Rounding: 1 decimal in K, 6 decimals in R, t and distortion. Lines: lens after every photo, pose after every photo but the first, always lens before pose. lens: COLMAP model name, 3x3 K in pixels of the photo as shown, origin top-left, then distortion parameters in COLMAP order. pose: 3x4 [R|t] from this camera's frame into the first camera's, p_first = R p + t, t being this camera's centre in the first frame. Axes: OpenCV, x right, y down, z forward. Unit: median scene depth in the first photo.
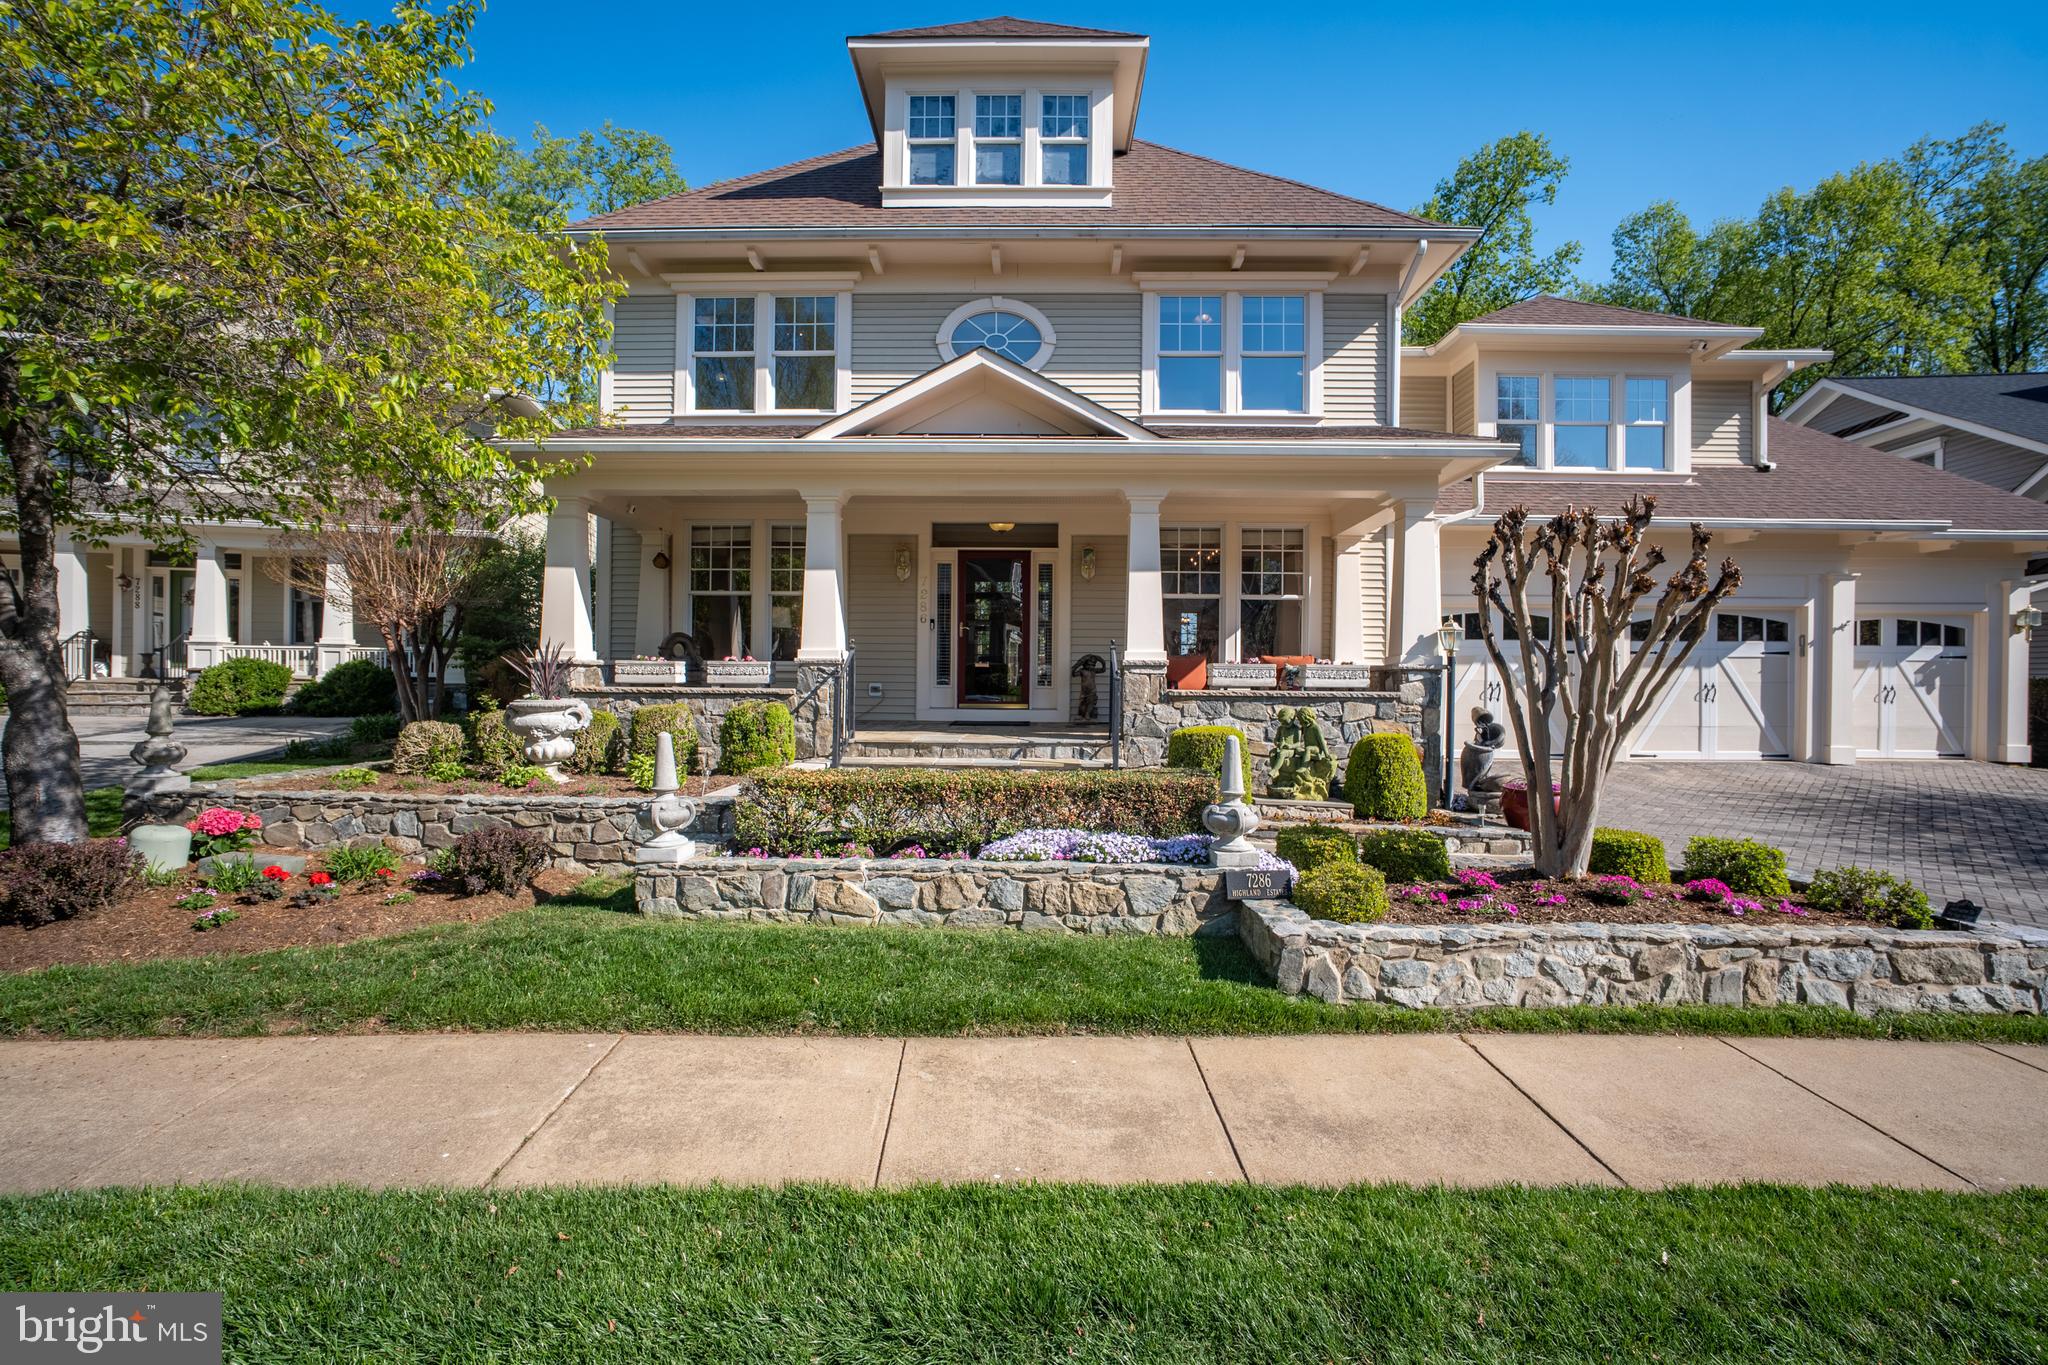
lens RADIAL K [[868.7, 0, 1025.9], [0, 868.7, 678.4], [0, 0, 1]] dist [-0.037077, 0.016361]
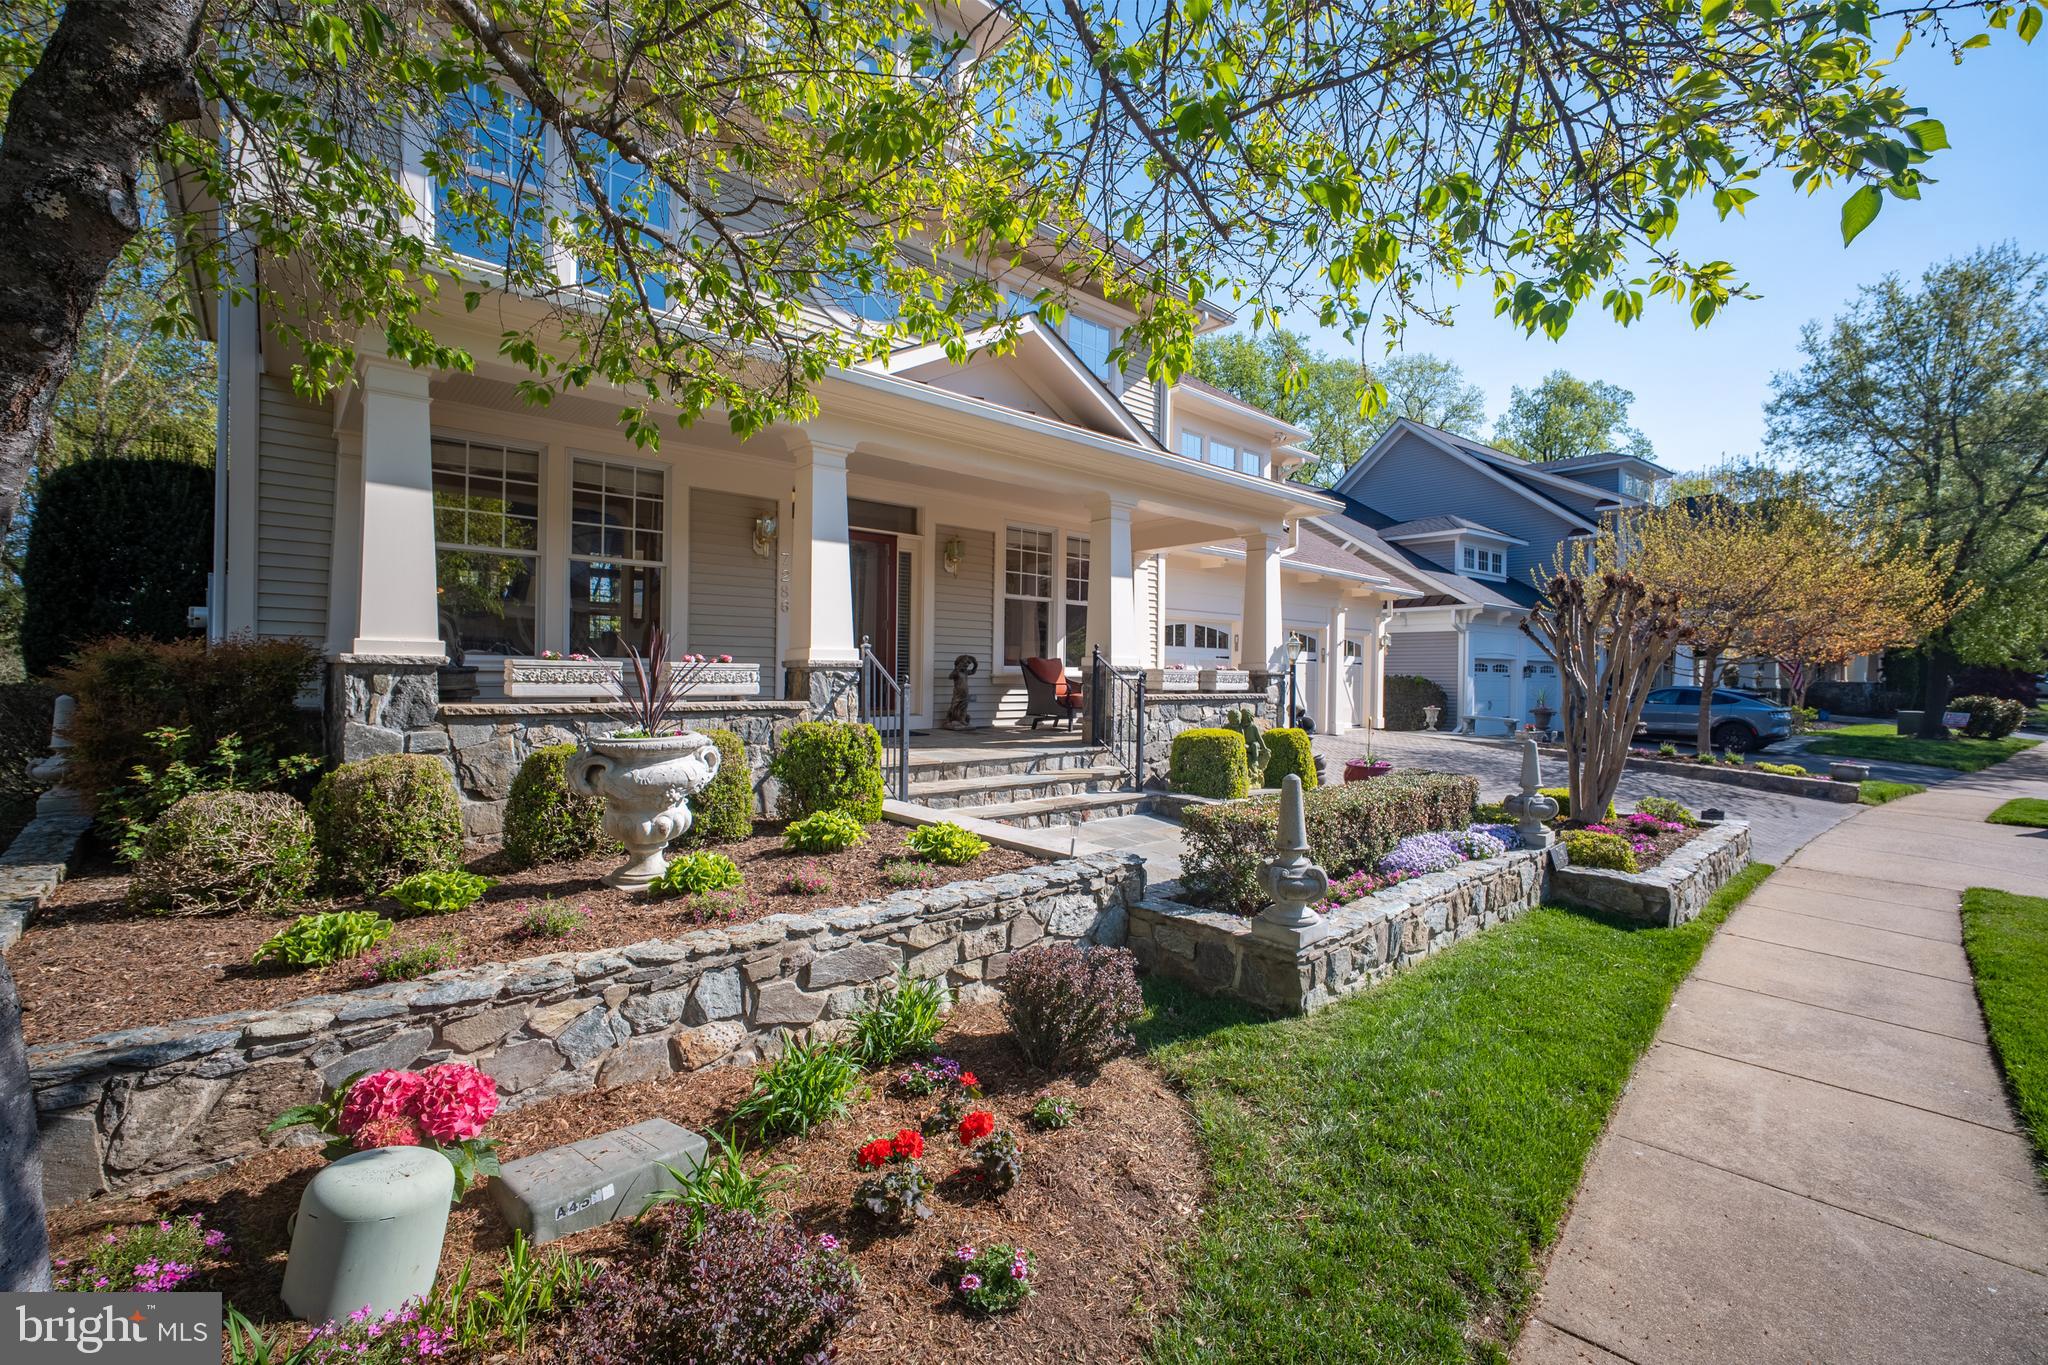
lens RADIAL K [[868.7, 0, 1025.9], [0, 868.7, 678.4], [0, 0, 1]] dist [-0.037077, 0.016361]
pose [[0.728899, -0.003475, 0.684612, -0.528069], [-0.006496, 0.999907, 0.011991, -0.014602], [-0.684590, -0.013187, 0.728809, 0.282982]]
